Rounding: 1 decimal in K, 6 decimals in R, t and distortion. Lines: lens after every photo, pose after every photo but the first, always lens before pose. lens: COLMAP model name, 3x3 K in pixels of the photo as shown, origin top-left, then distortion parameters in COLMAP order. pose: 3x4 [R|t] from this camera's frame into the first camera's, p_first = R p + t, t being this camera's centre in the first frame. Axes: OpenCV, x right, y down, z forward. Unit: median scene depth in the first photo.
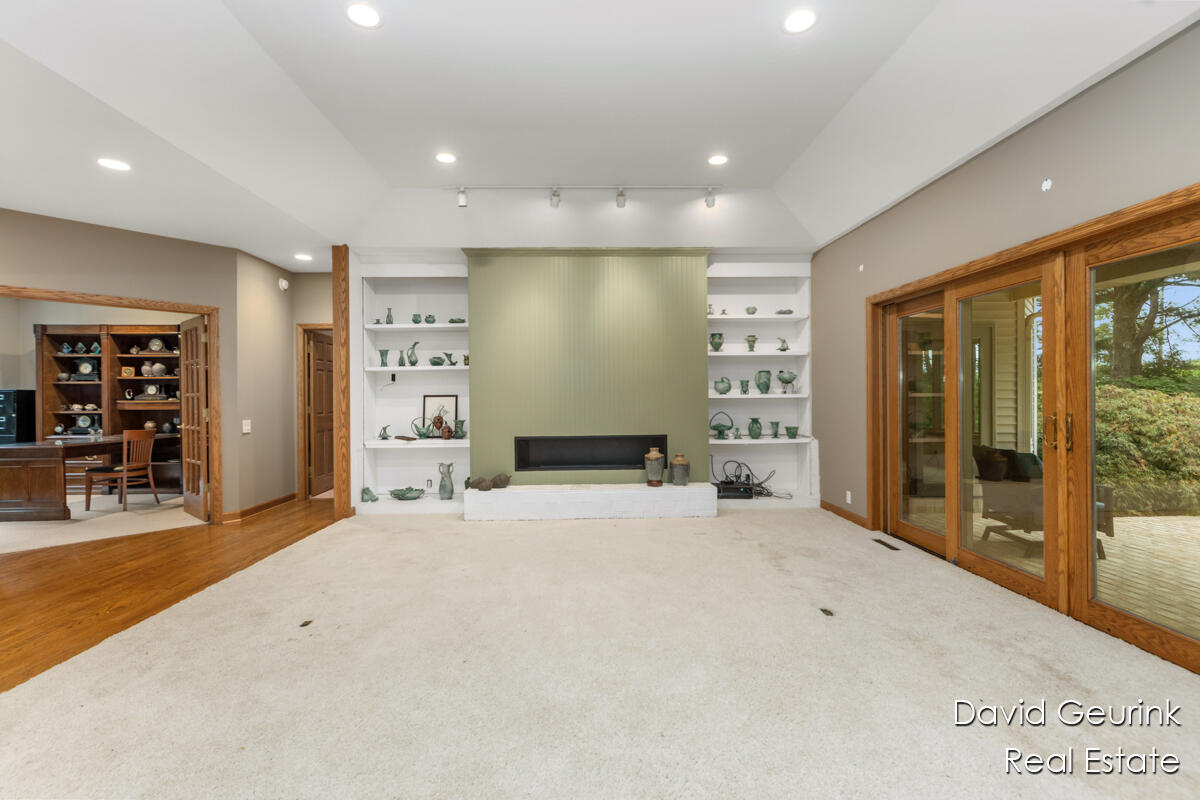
lens RADIAL K [[542.7, 0, 599.1], [0, 542.7, 399.4], [0, 0, 1]] dist [-0.000090, -0.000924]
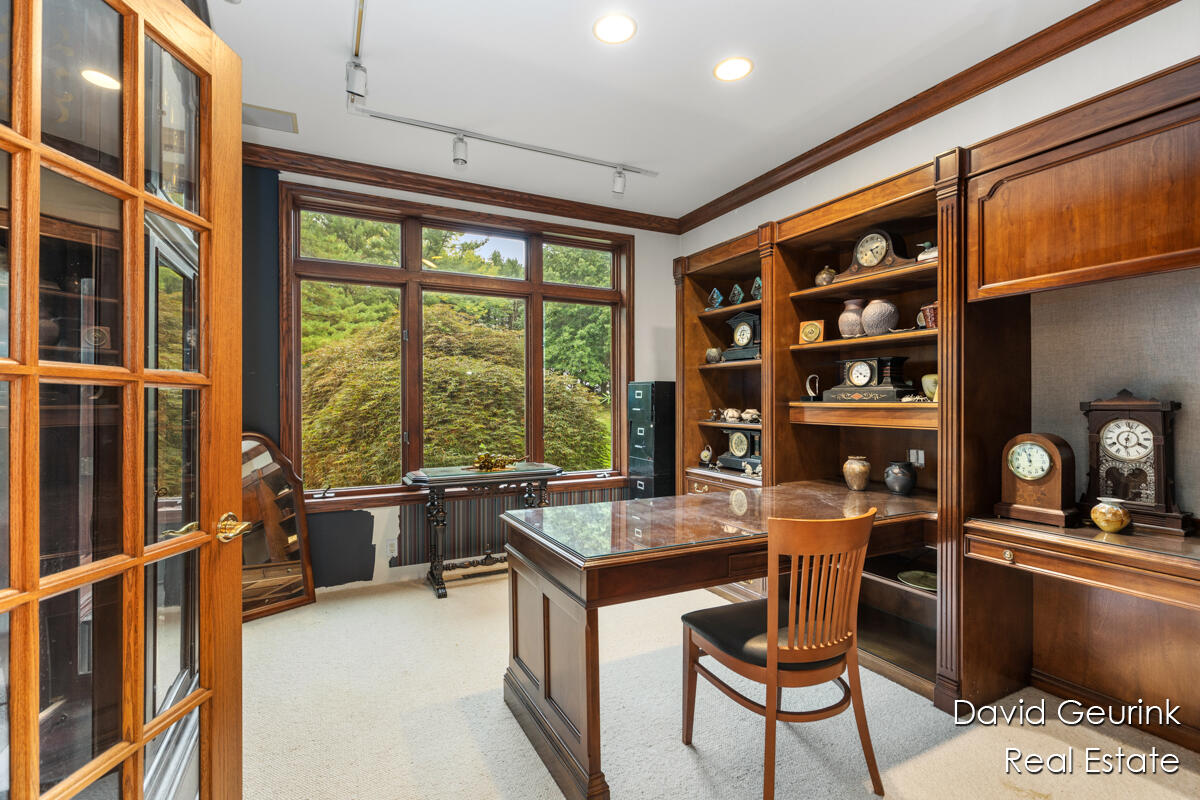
lens RADIAL K [[542.7, 0, 596.8], [0, 542.7, 403.0], [0, 0, 1]] dist [-0.000090, -0.000924]
pose [[0.418553, 0.009404, -0.908143, -0.643175], [-0.006647, 0.999951, 0.007291, 0.001265], [0.908168, 0.002985, 0.418596, 0.778082]]
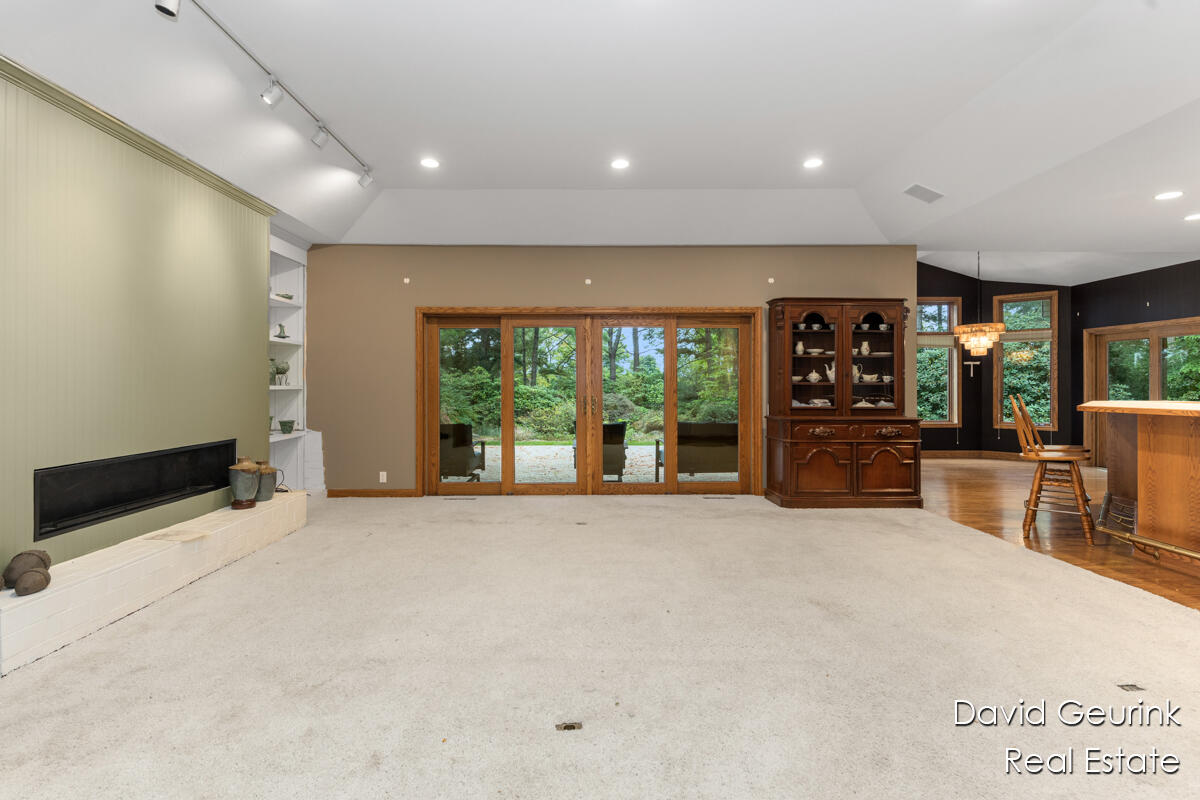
lens RADIAL K [[542.7, 0, 591.3], [0, 542.7, 386.9], [0, 0, 1]] dist [-0.000090, -0.000924]
pose [[0.031775, 0.004918, 0.999483, -0.562454], [0.007821, 0.999956, -0.005169, 0.001474], [-0.999464, 0.007982, 0.031735, 0.446131]]
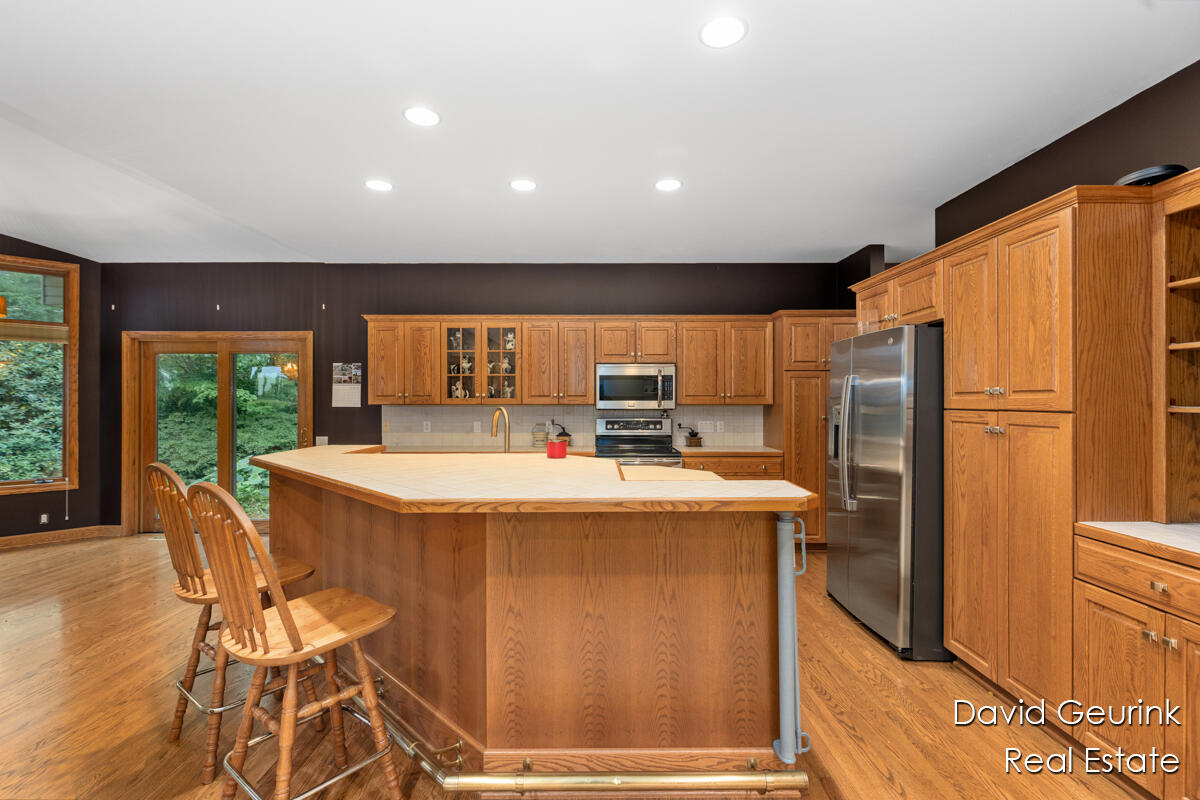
lens RADIAL K [[542.7, 0, 600.0], [0, 542.7, 395.6], [0, 0, 1]] dist [-0.000090, -0.000924]
pose [[-0.999553, 0.008783, 0.028586, 0.007763], [0.008784, 0.999961, -0.000089, -0.024953], [-0.028585, 0.000162, -0.999591, 0.141674]]
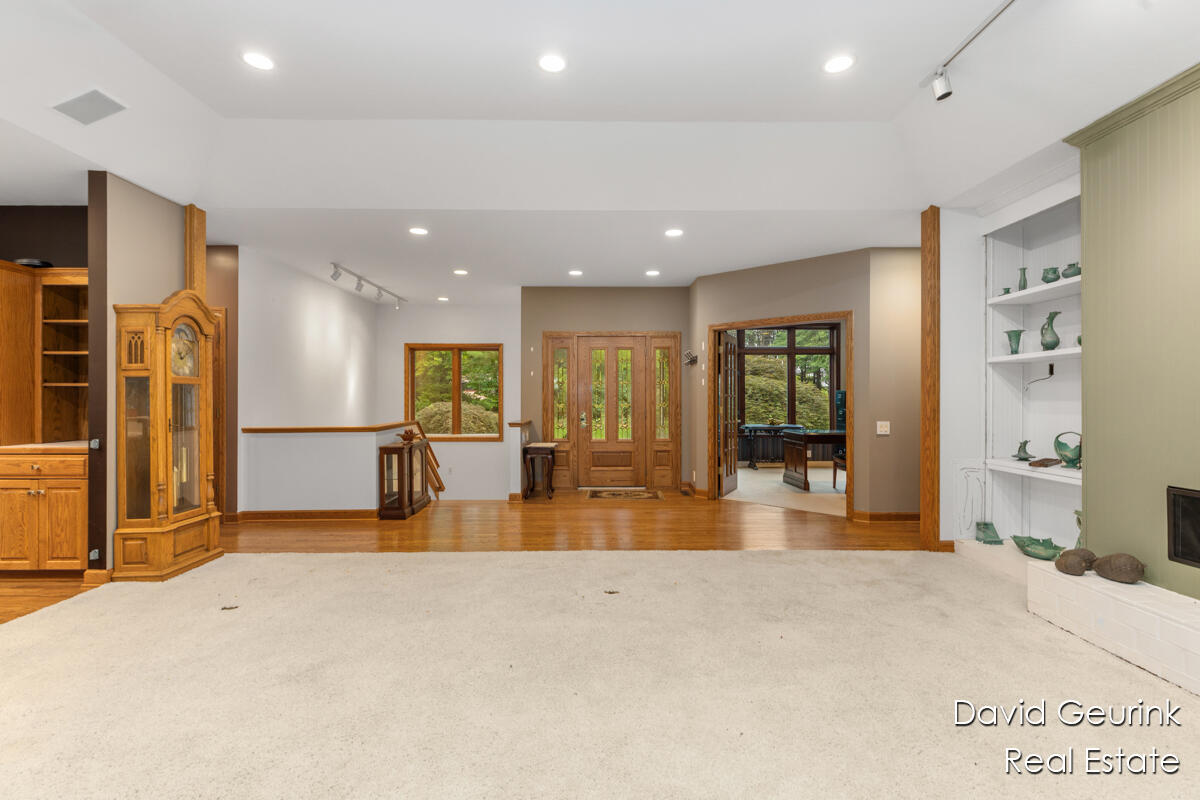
lens RADIAL K [[542.7, 0, 601.1], [0, 542.7, 399.6], [0, 0, 1]] dist [-0.000090, -0.000924]
pose [[-0.019284, 0.010673, -0.999757, 0.295017], [-0.005978, 0.999924, 0.010790, -0.007275], [0.999796, 0.006184, -0.019218, 0.468493]]
